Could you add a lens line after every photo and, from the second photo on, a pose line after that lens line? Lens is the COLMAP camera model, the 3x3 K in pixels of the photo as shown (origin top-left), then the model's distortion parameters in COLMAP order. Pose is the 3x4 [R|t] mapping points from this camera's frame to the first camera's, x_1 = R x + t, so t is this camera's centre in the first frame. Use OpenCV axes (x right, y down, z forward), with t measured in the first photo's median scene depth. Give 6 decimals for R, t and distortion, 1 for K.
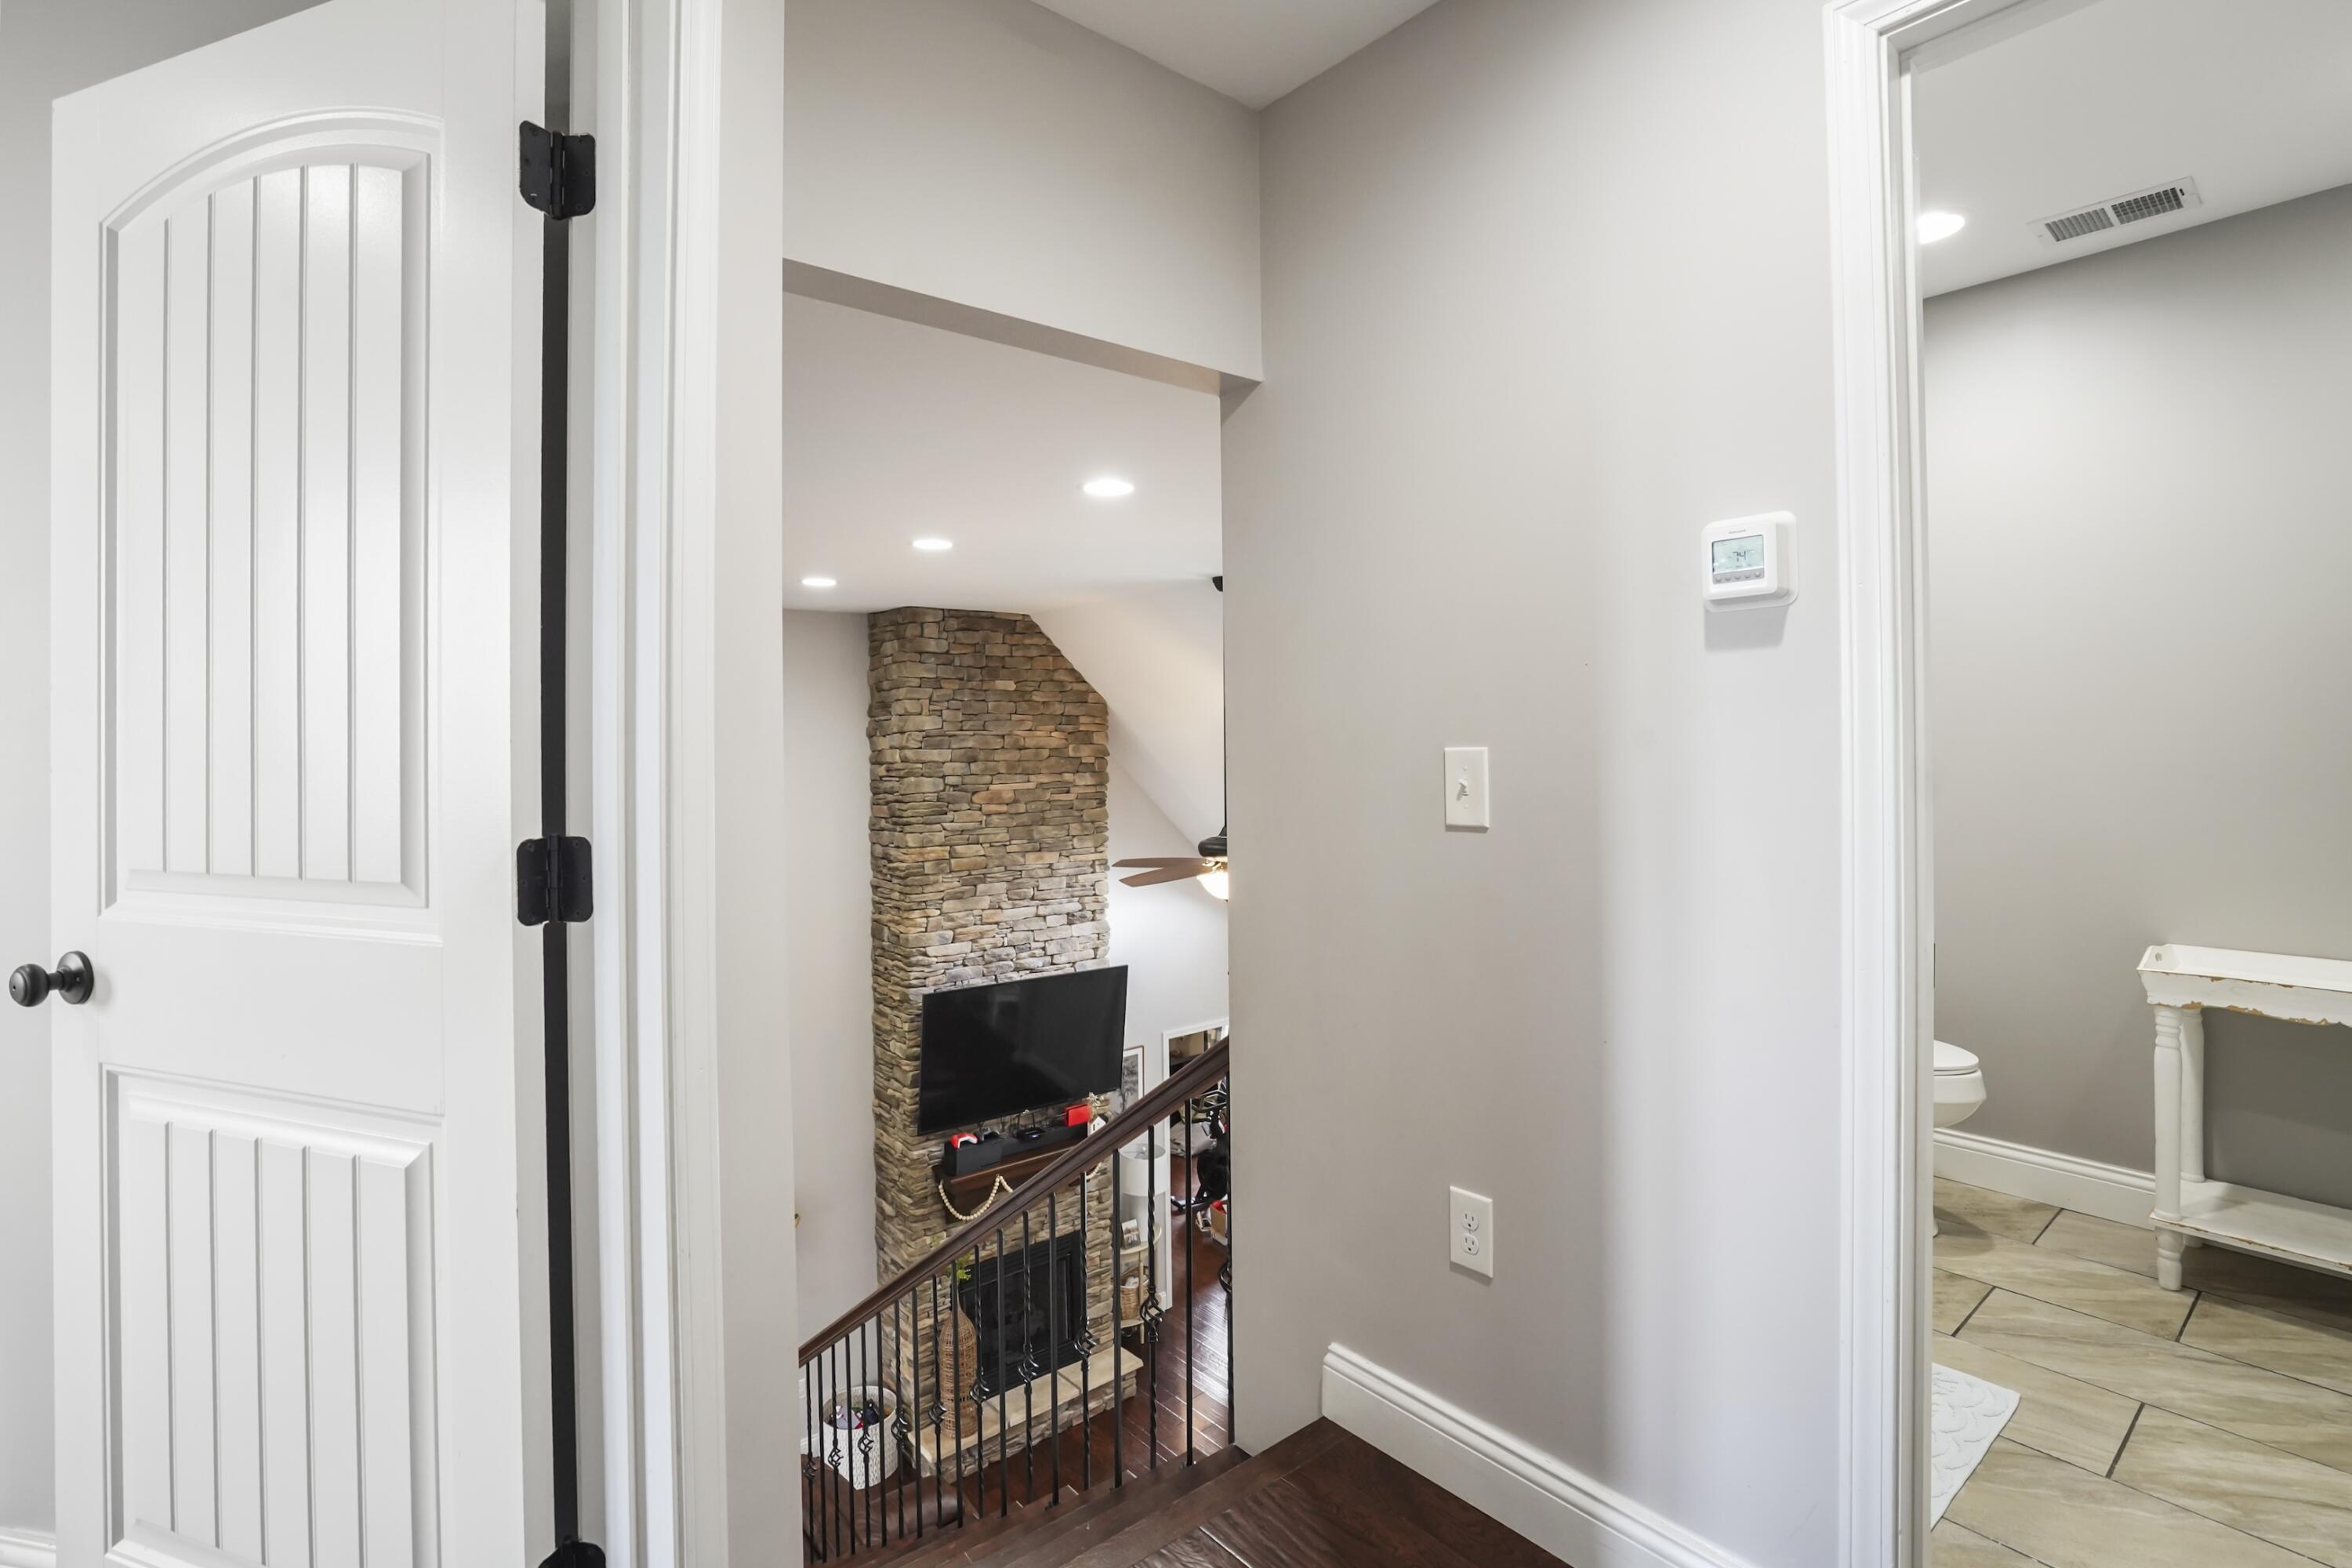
lens RADIAL K [[1079.1, 0, 1176.0], [0, 1079.1, 784.0], [0, 0, 1]] dist [-0.027696, 0.000213]
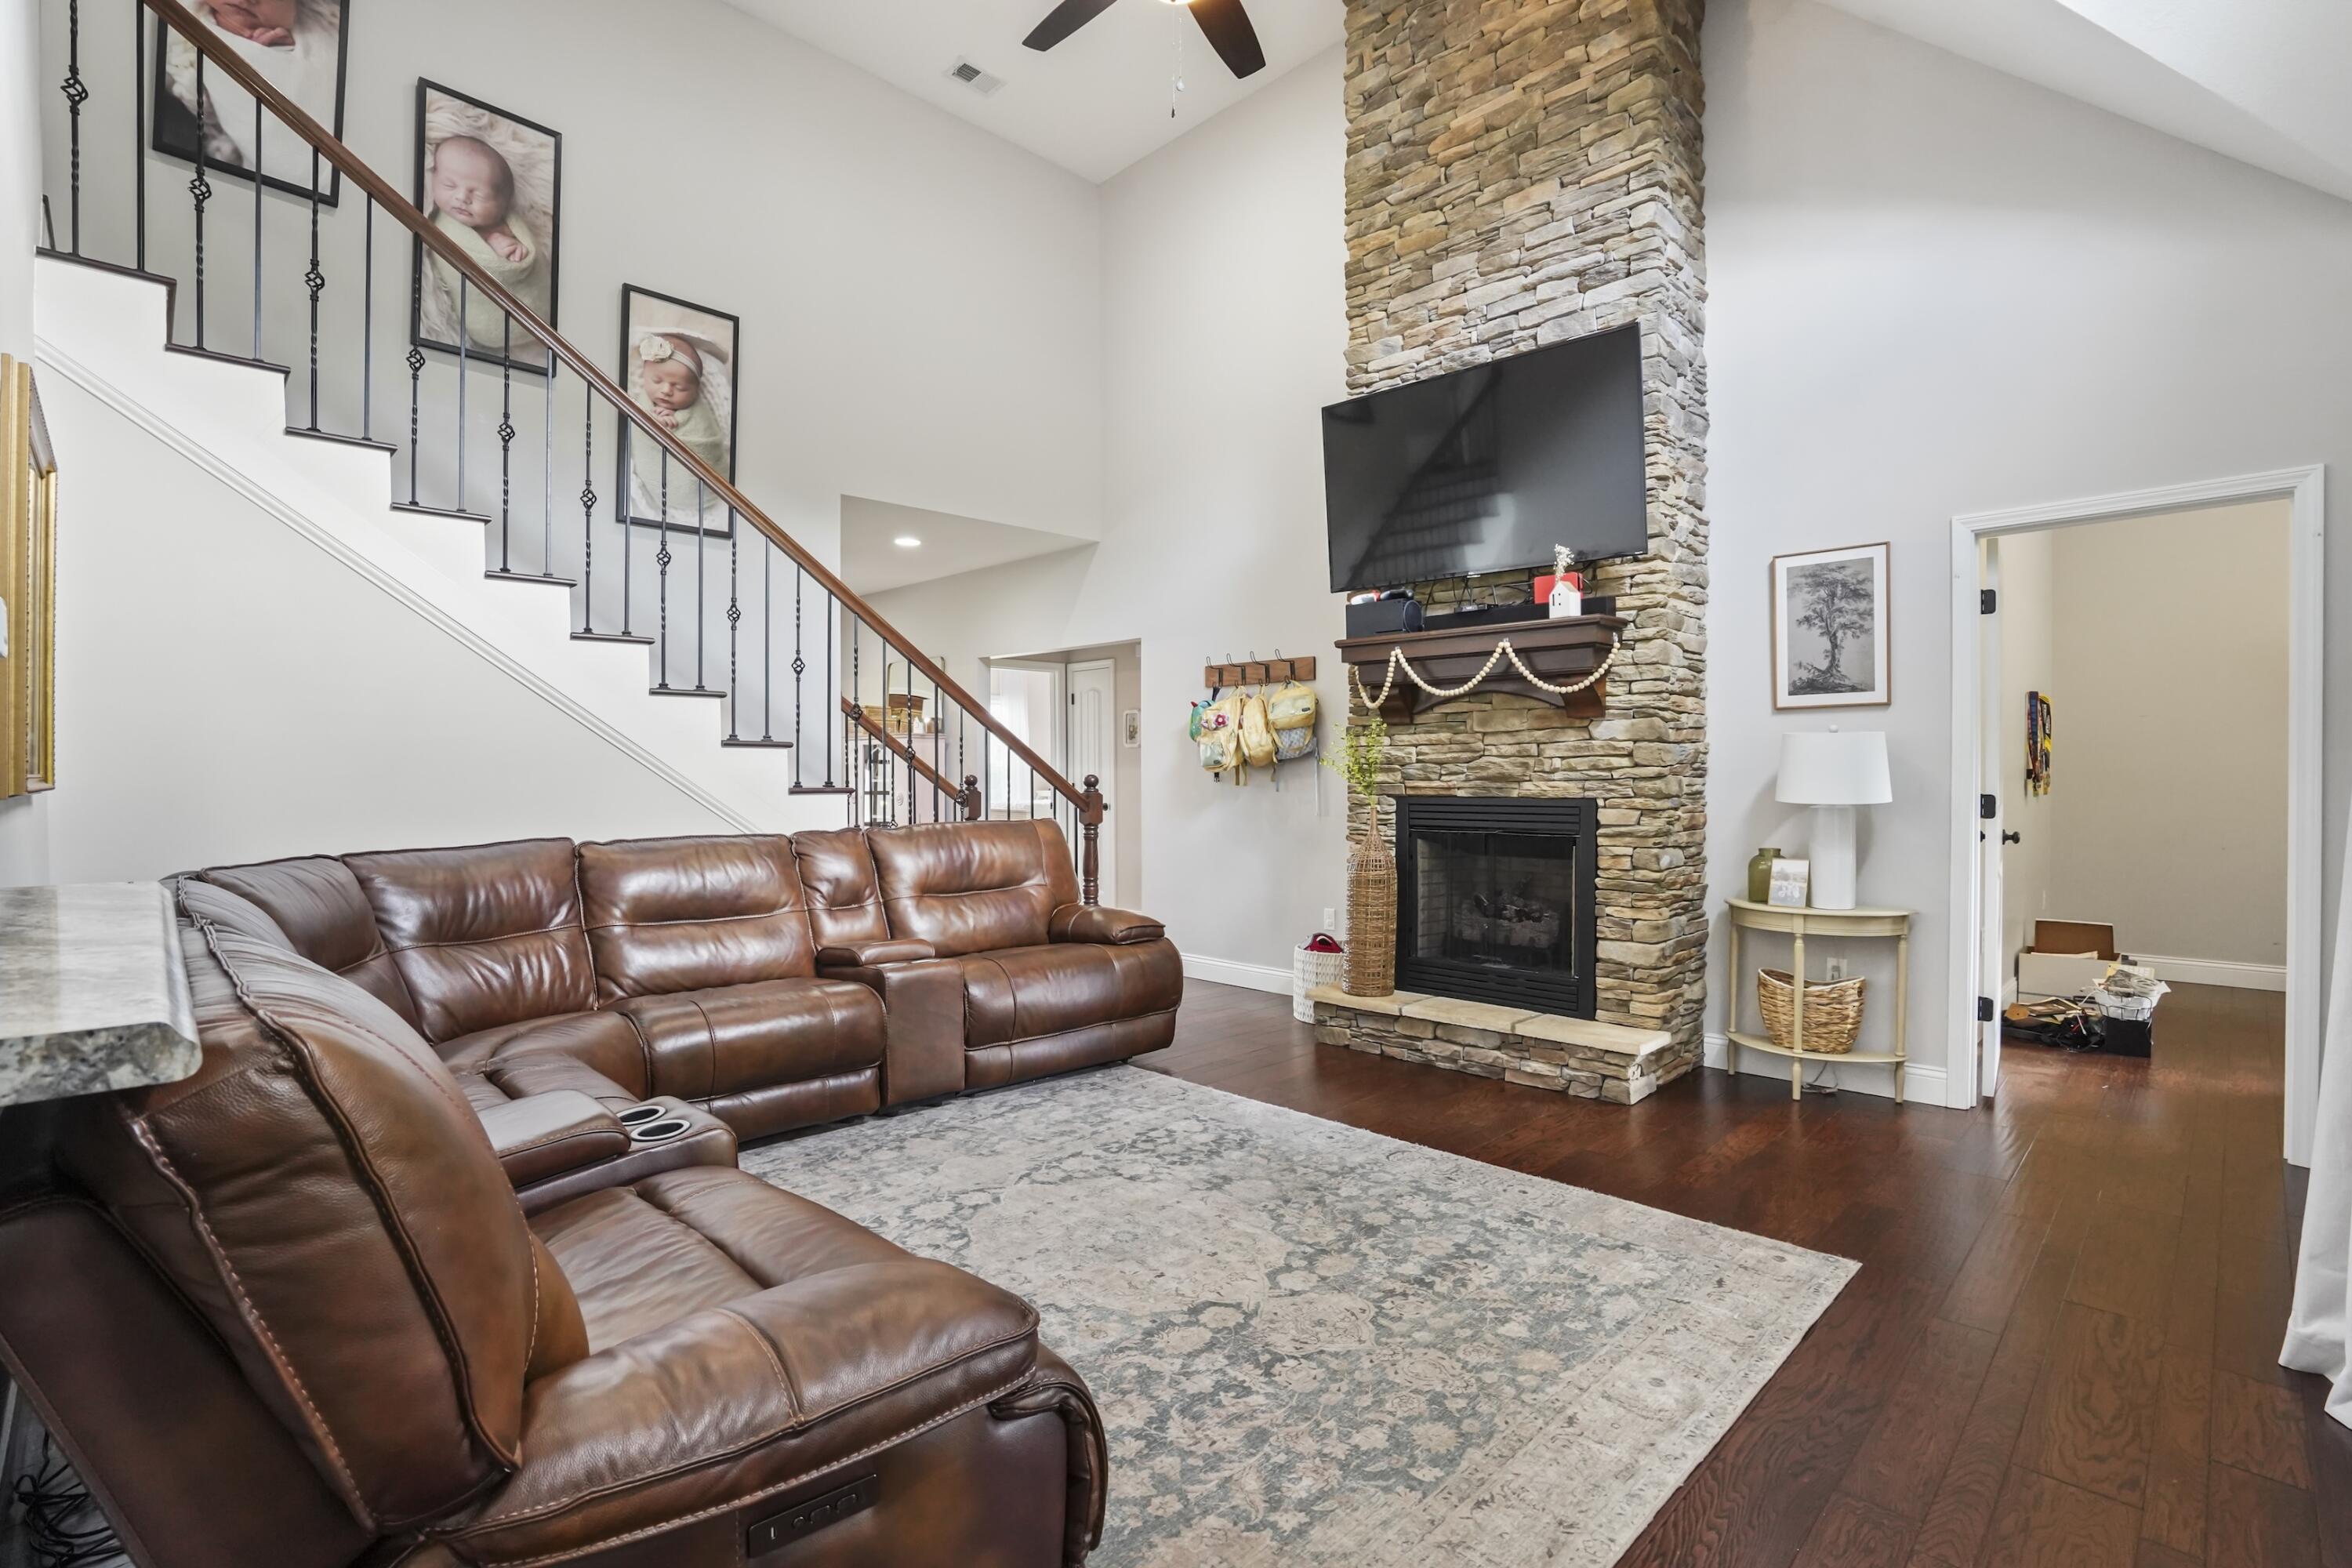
lens RADIAL K [[1079.1, 0, 1176.0], [0, 1079.1, 784.0], [0, 0, 1]] dist [-0.027696, 0.000213]
pose [[0.084747, 0.017407, -0.996250, 0.515981], [-0.039663, 0.999114, 0.014084, 0.428909], [0.995613, 0.038321, 0.085362, 0.753023]]
